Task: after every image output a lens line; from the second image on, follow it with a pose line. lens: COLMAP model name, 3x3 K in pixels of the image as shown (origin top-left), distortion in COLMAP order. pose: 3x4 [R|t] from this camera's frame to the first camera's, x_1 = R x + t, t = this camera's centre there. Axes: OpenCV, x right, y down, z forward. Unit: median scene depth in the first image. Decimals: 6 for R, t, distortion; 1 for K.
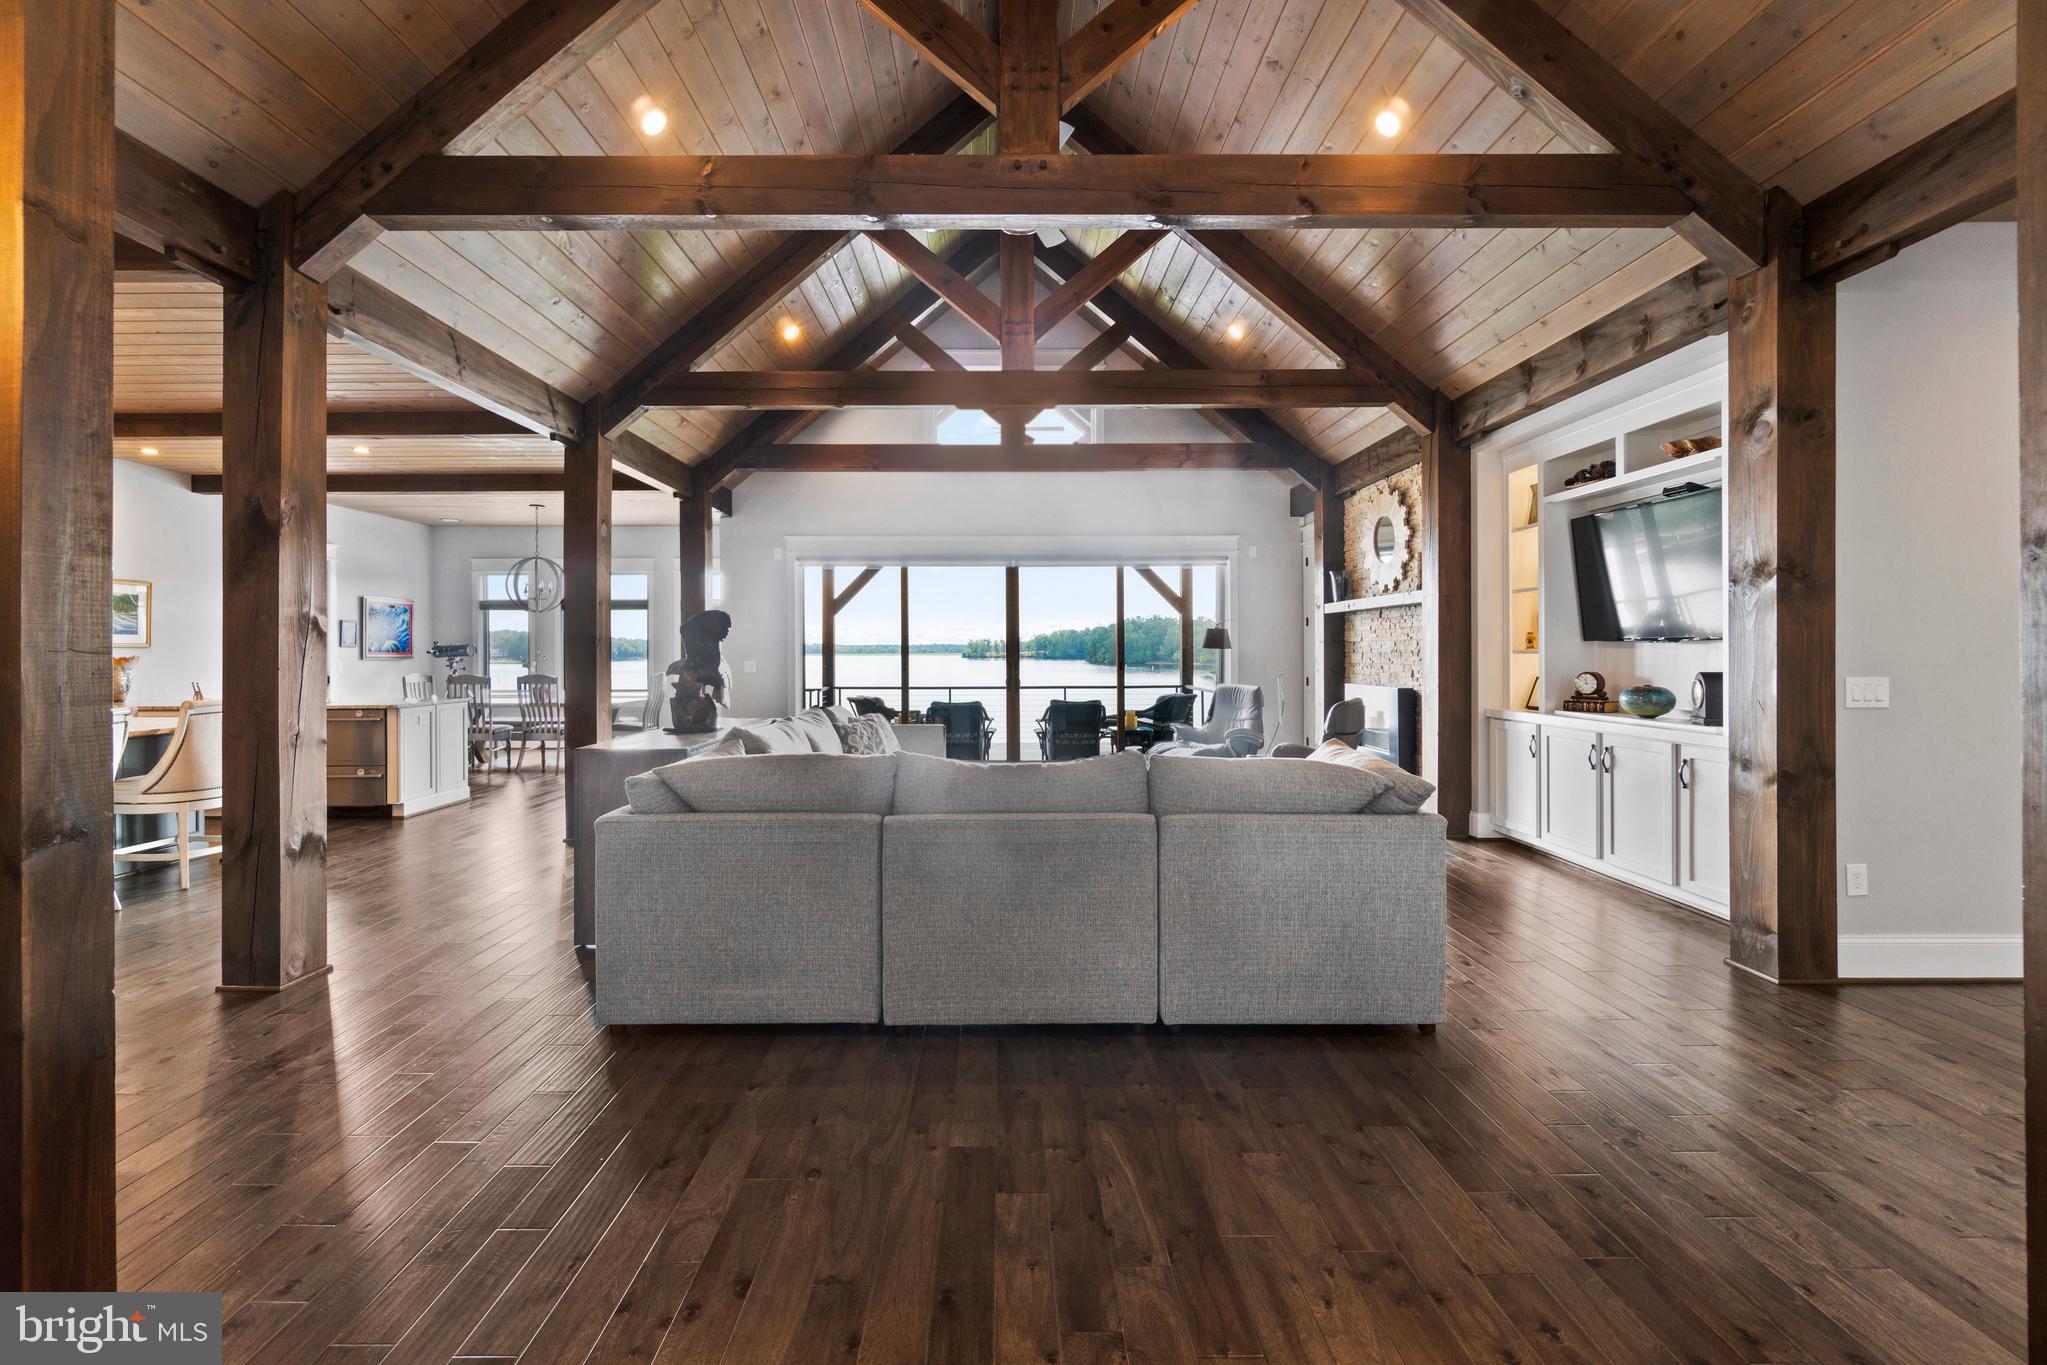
lens RADIAL K [[888.8, 0, 1000.3], [0, 888.8, 643.9], [0, 0, 1]] dist [-0.003700, -0.000413]
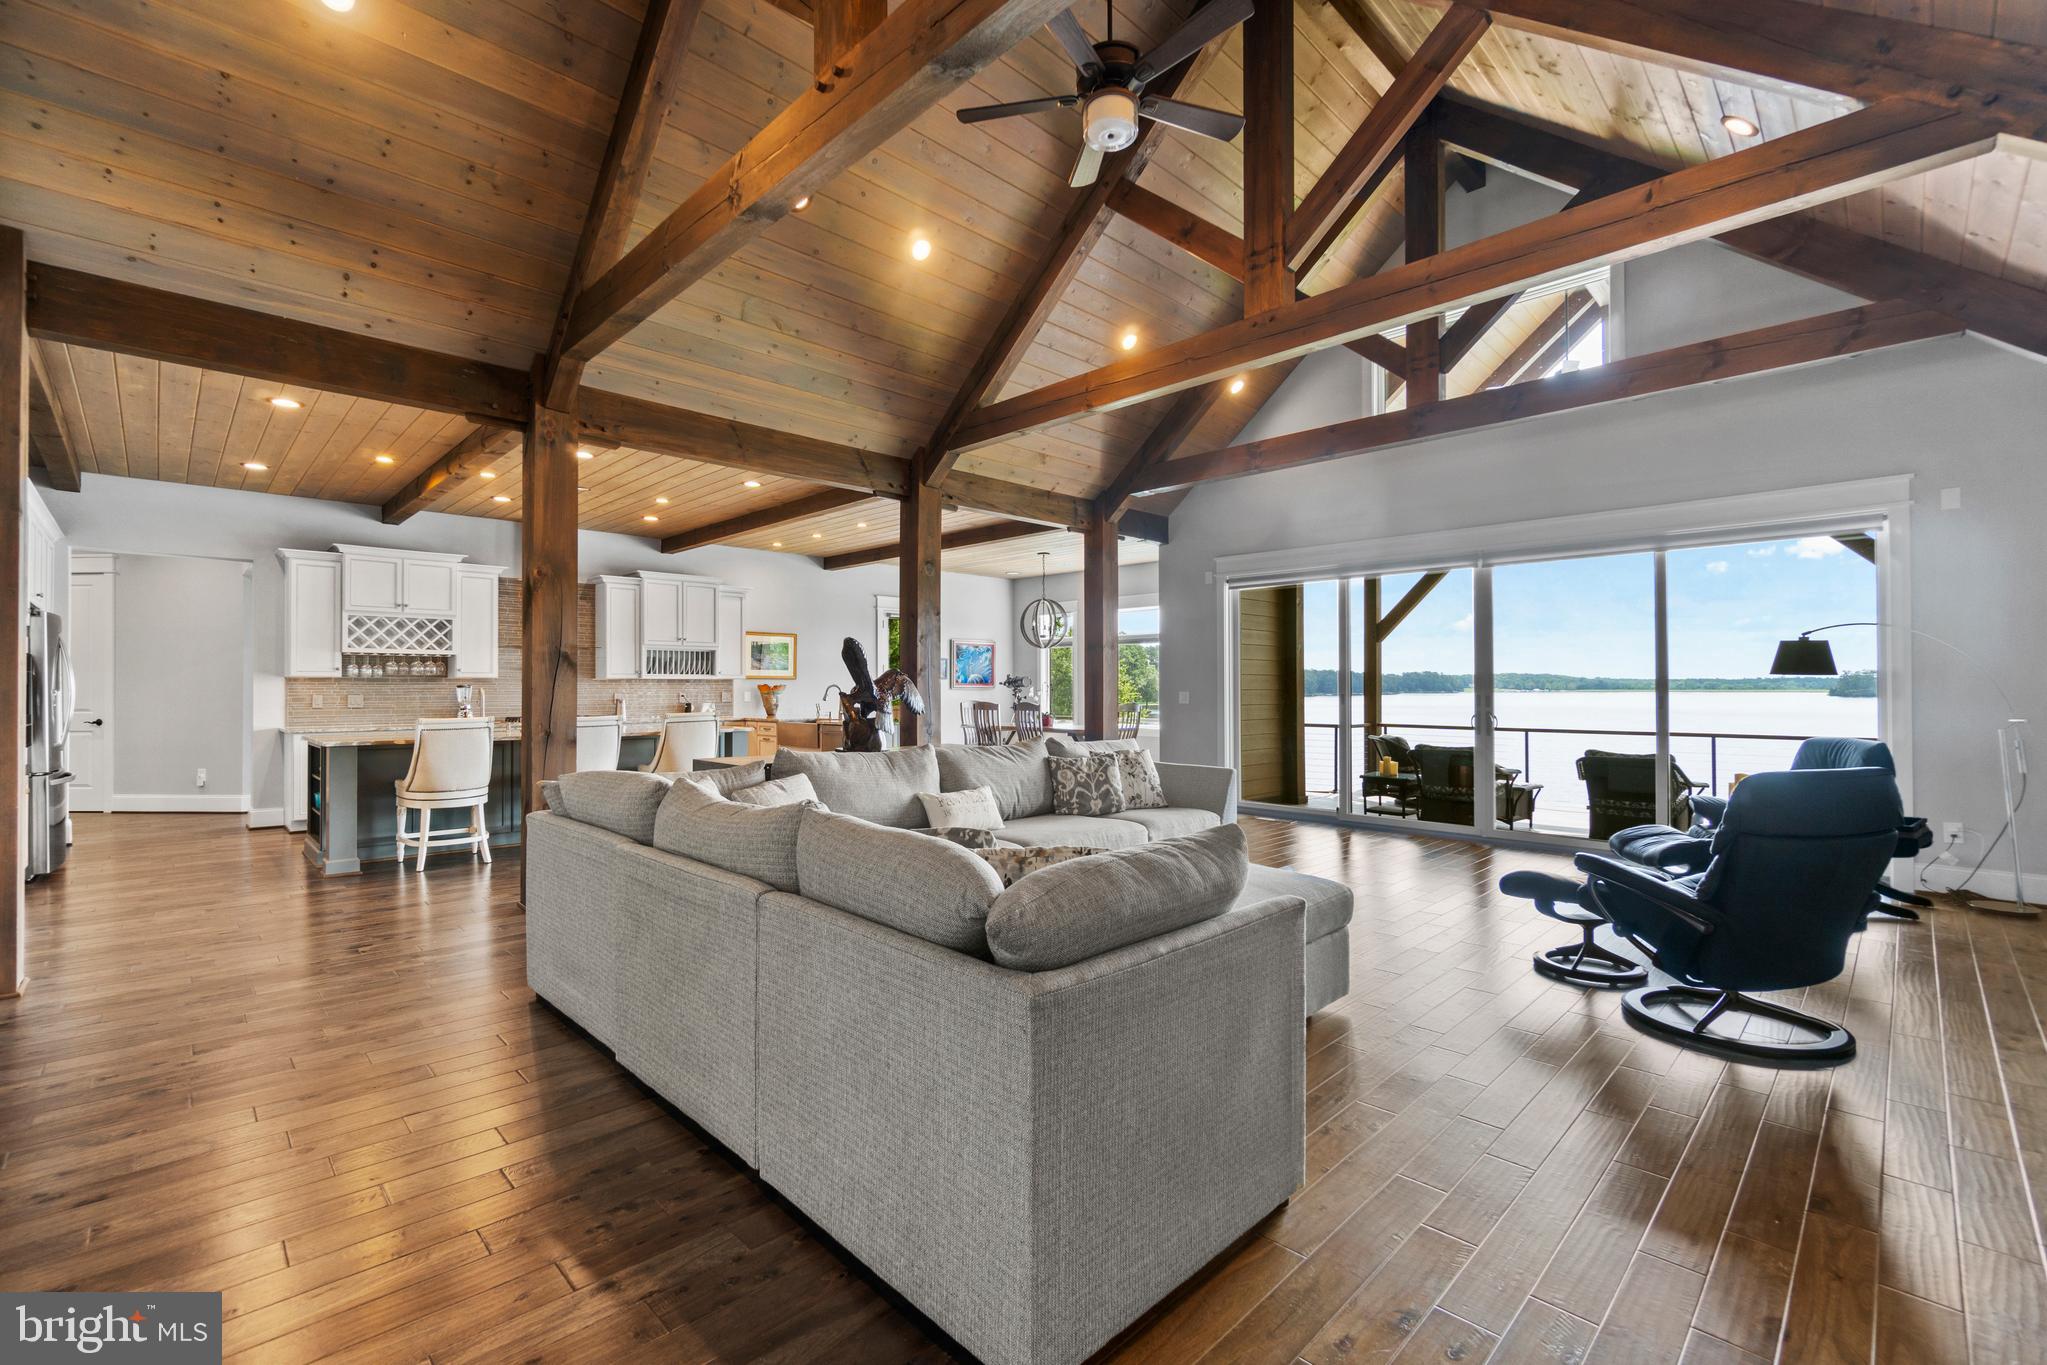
lens RADIAL K [[876.9, 0, 1008.3], [0, 876.9, 679.0], [0, 0, 1]] dist [-0.002305, 0.000298]
pose [[0.697213, -0.003743, -0.716854, 0.265795], [0.003418, 0.999992, -0.001896, 0.006845], [0.716856, -0.001128, 0.697221, 0.202915]]
